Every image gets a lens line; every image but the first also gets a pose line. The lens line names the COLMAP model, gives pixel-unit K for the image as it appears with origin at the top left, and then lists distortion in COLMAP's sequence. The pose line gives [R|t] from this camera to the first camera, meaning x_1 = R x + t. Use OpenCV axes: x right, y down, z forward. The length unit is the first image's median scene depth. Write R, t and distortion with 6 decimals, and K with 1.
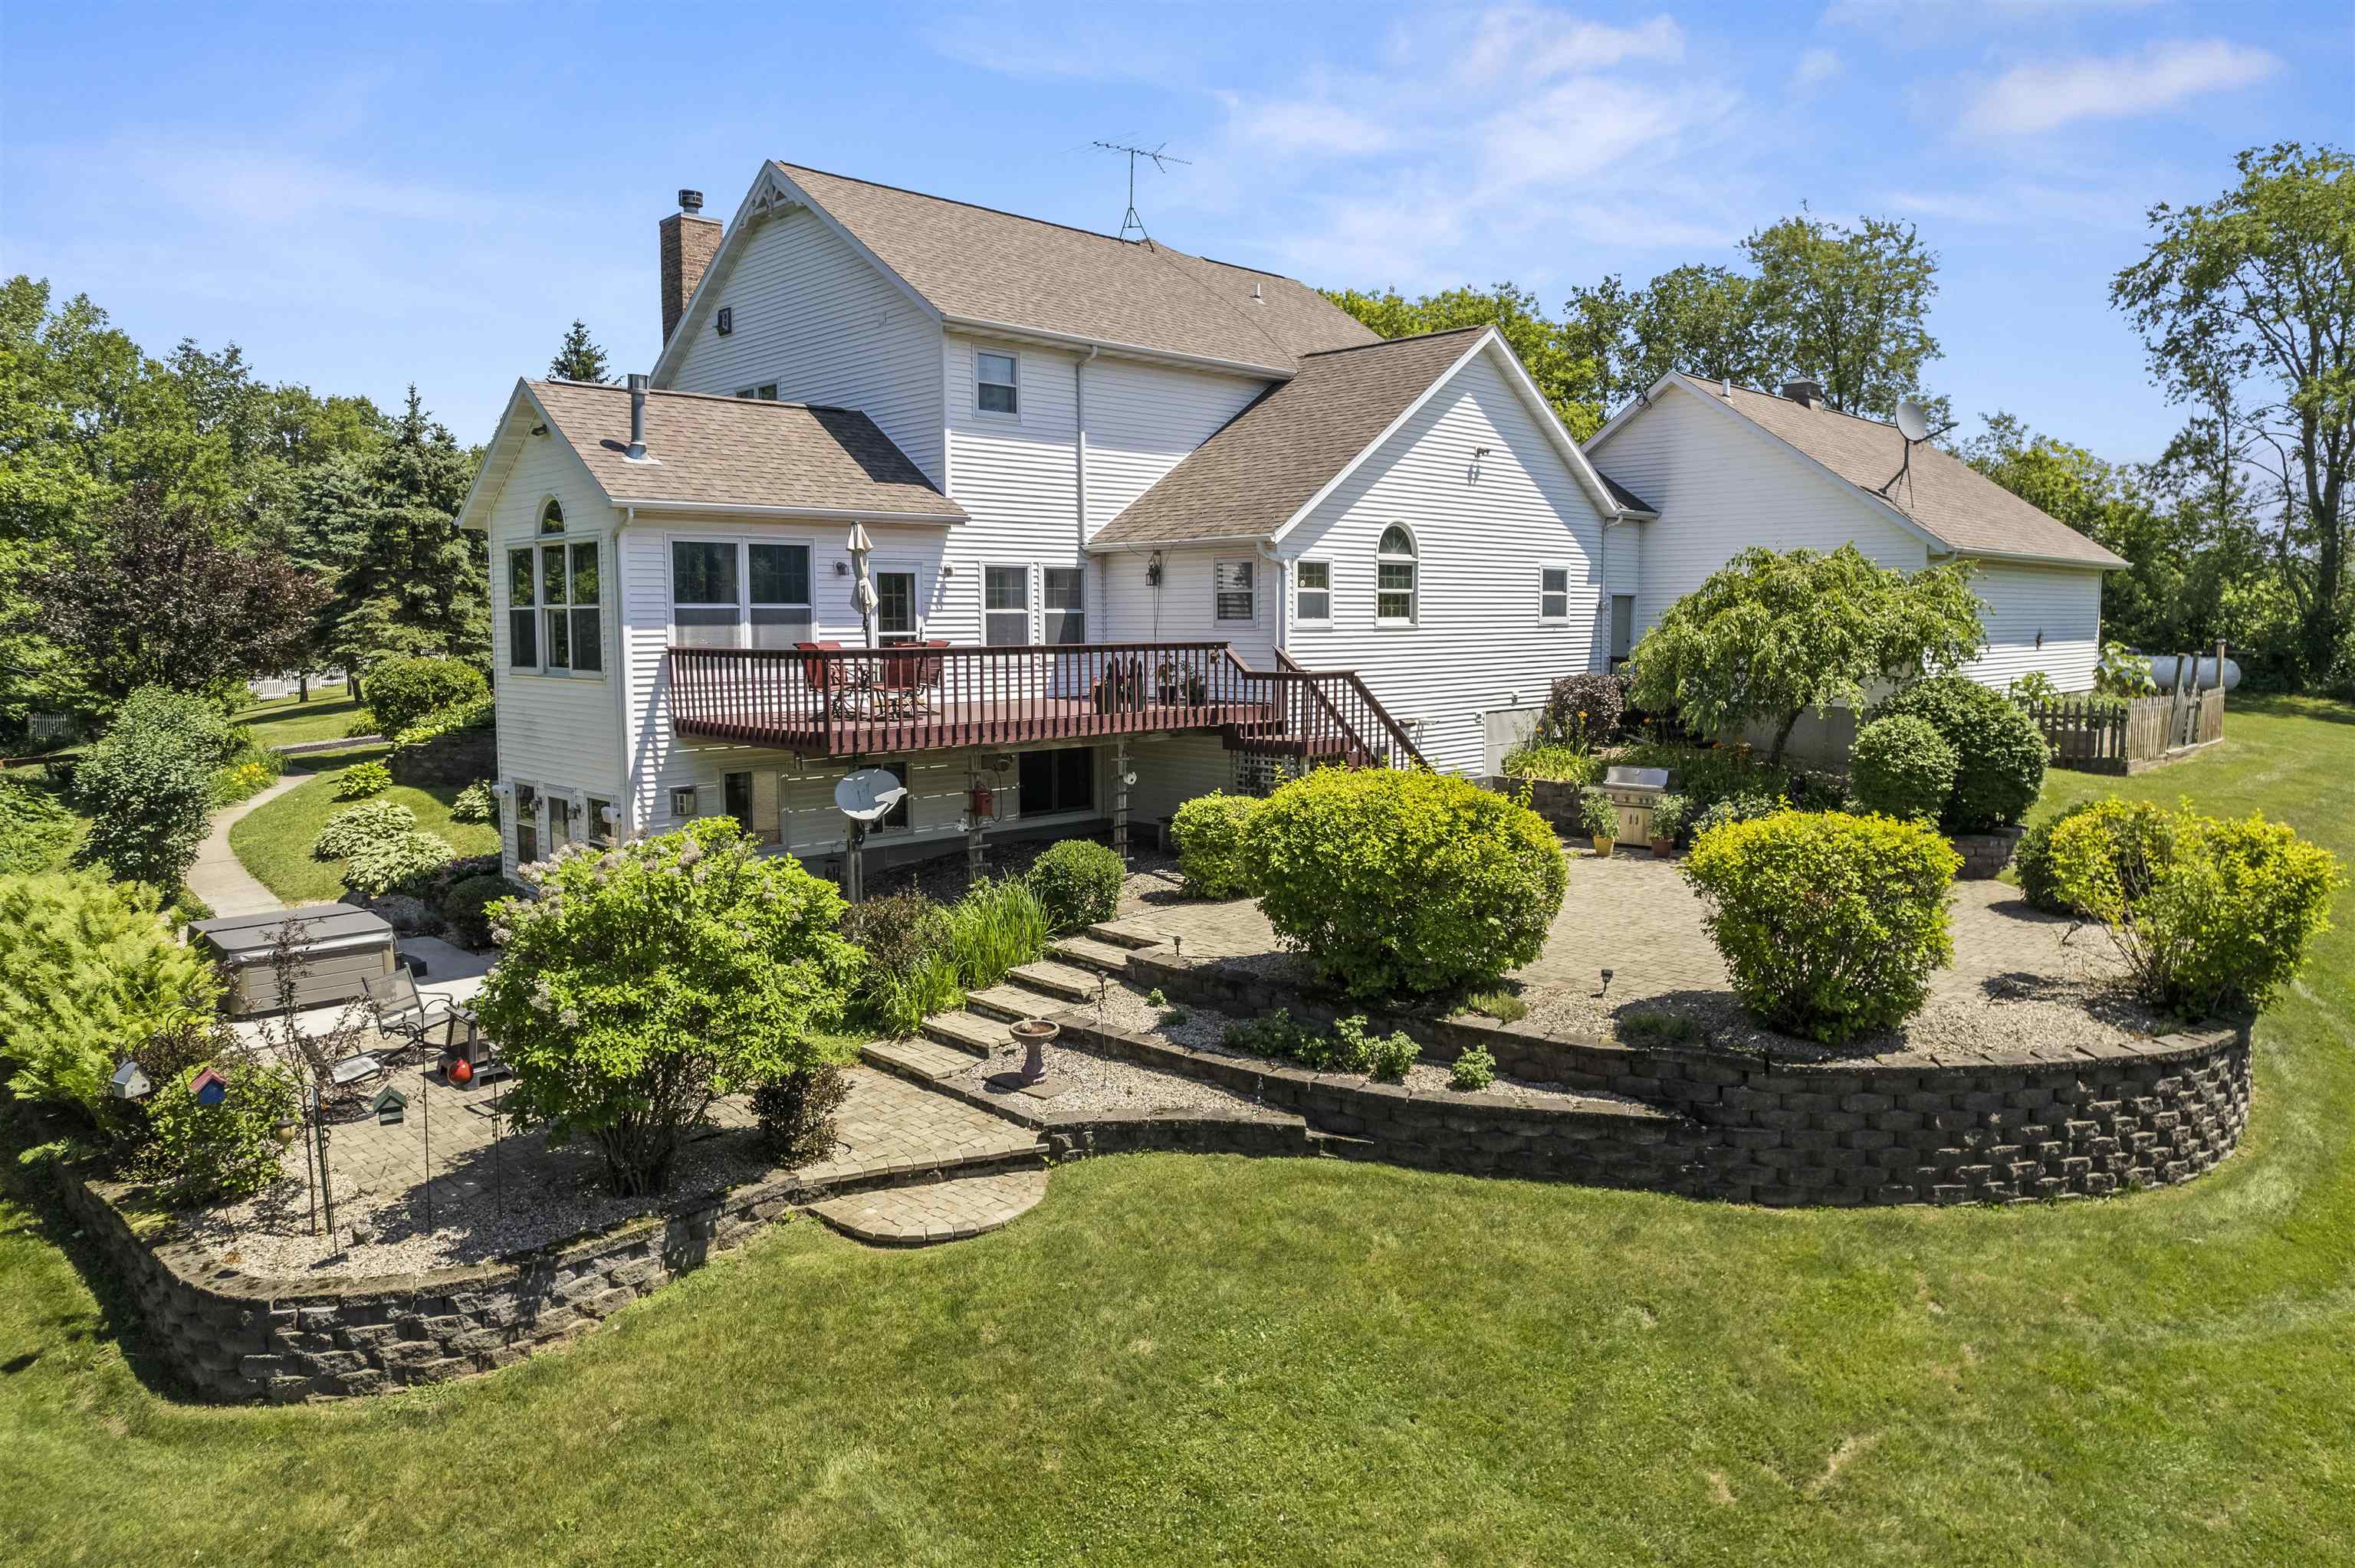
lens RADIAL K [[1507.5, 0, 1187.4], [0, 1507.5, 782.7], [0, 0, 1]] dist [-0.072058, 0.054245]
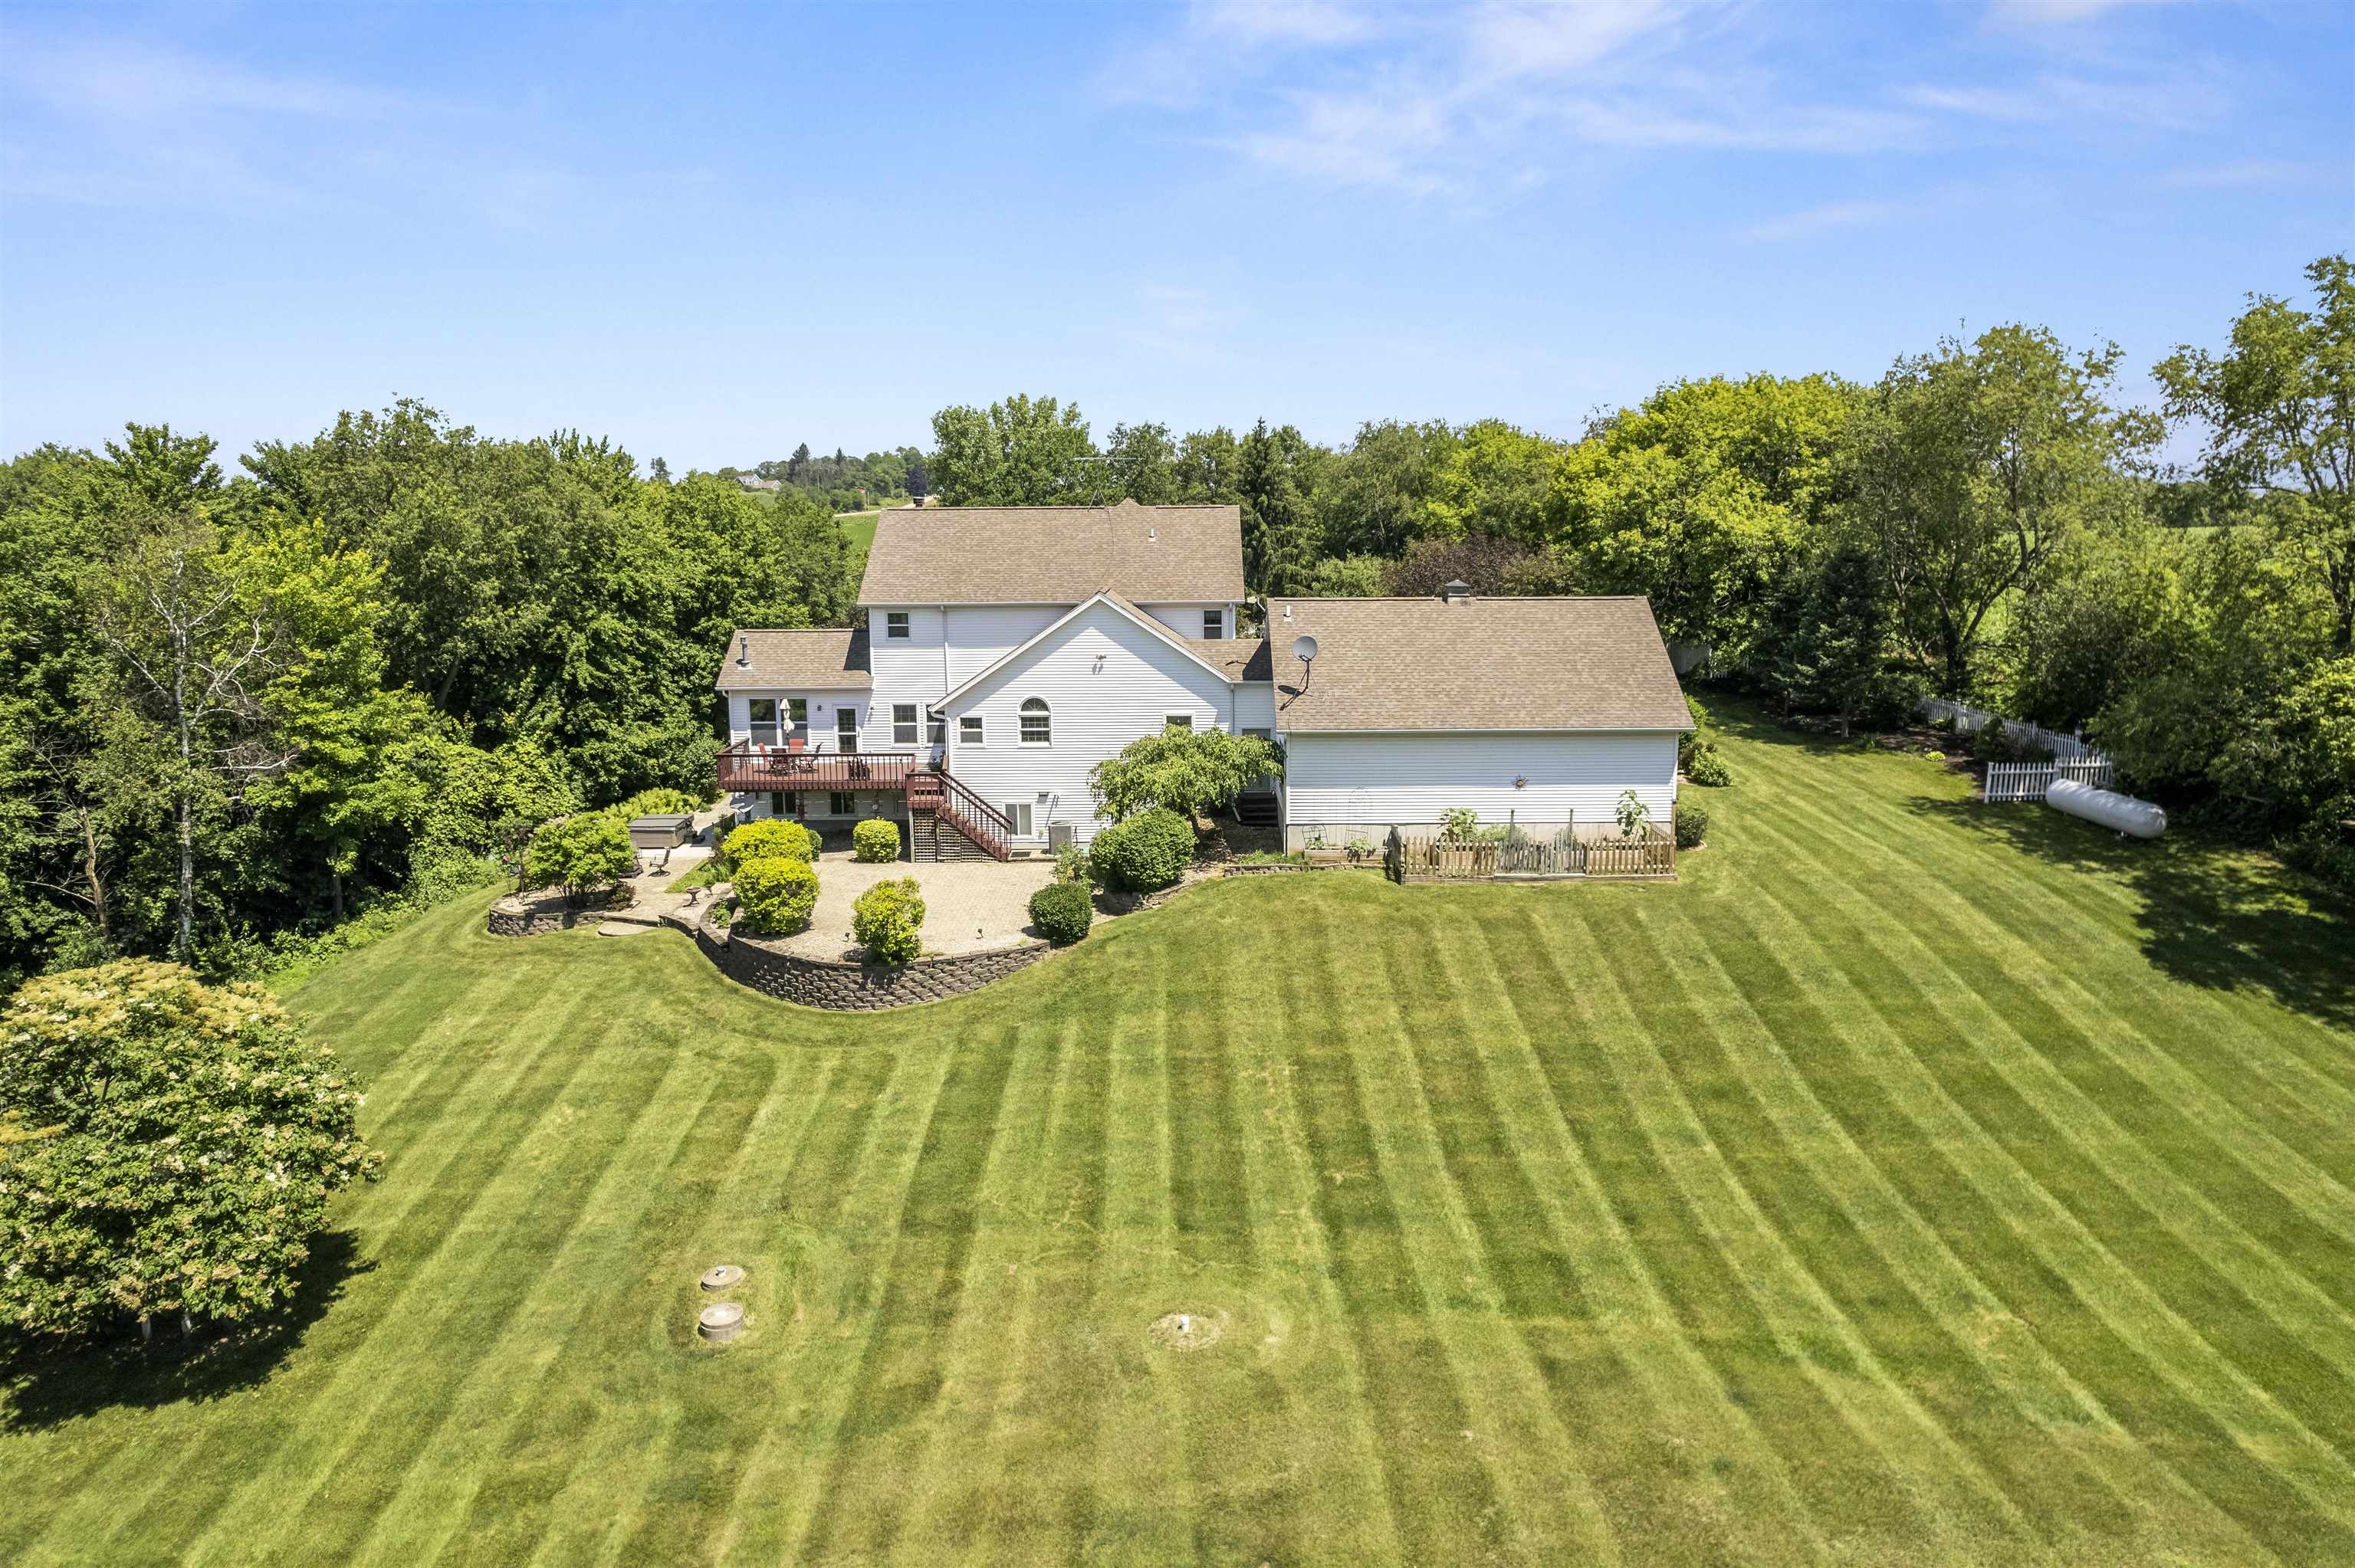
lens RADIAL K [[1507.5, 0, 1190.2], [0, 1507.5, 782.7], [0, 0, 1]] dist [-0.072058, 0.054245]
pose [[0.713418, 0.118924, -0.690574, 1.729371], [-0.076798, 0.992827, 0.091637, -0.262794], [0.696518, -0.012341, 0.717433, -0.319810]]
